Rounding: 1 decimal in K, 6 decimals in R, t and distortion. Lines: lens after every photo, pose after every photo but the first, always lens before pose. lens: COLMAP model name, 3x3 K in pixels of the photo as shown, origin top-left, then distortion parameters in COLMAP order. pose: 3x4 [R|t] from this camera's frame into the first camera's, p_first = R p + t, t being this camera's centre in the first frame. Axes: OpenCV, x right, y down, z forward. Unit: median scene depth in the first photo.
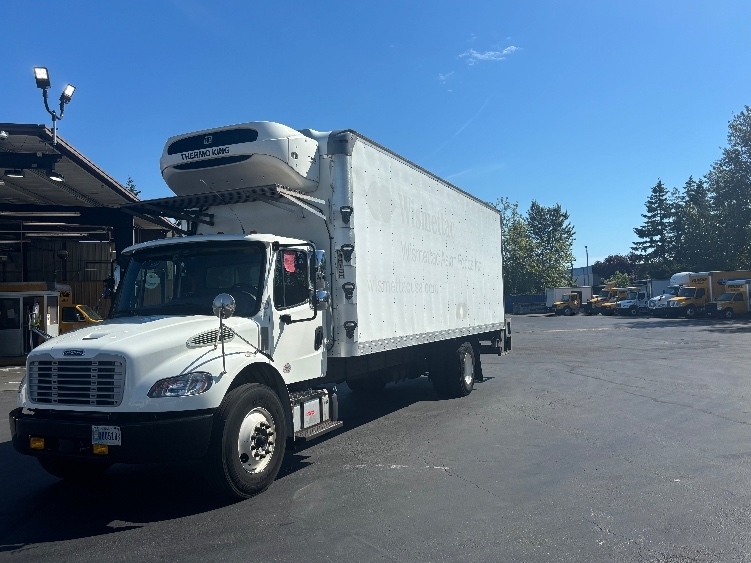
lens RADIAL K [[611.4, 0, 375.5], [0, 611.4, 281.5], [0, 0, 1]] dist [-0.035657, -0.001205]
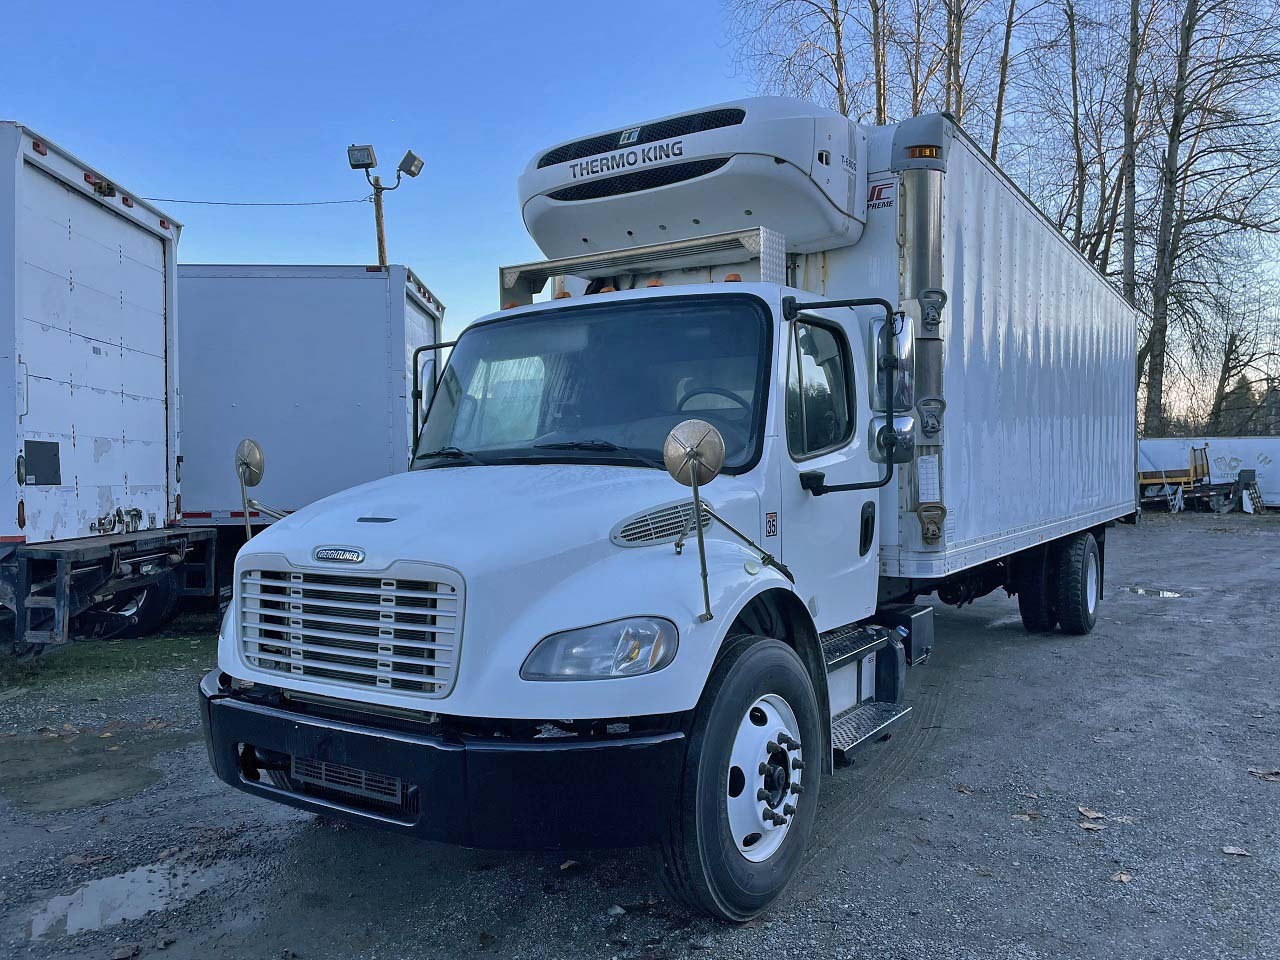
lens RADIAL K [[1042.0, 0, 640.0], [0, 1042.0, 480.0], [0, 0, 1]] dist [-0.035657, -0.001205]
pose [[0.975982, 0.025371, -0.216370, -0.139247], [-0.013160, 0.998248, 0.057693, 0.024241], [0.217455, -0.053460, 0.974605, 0.331544]]
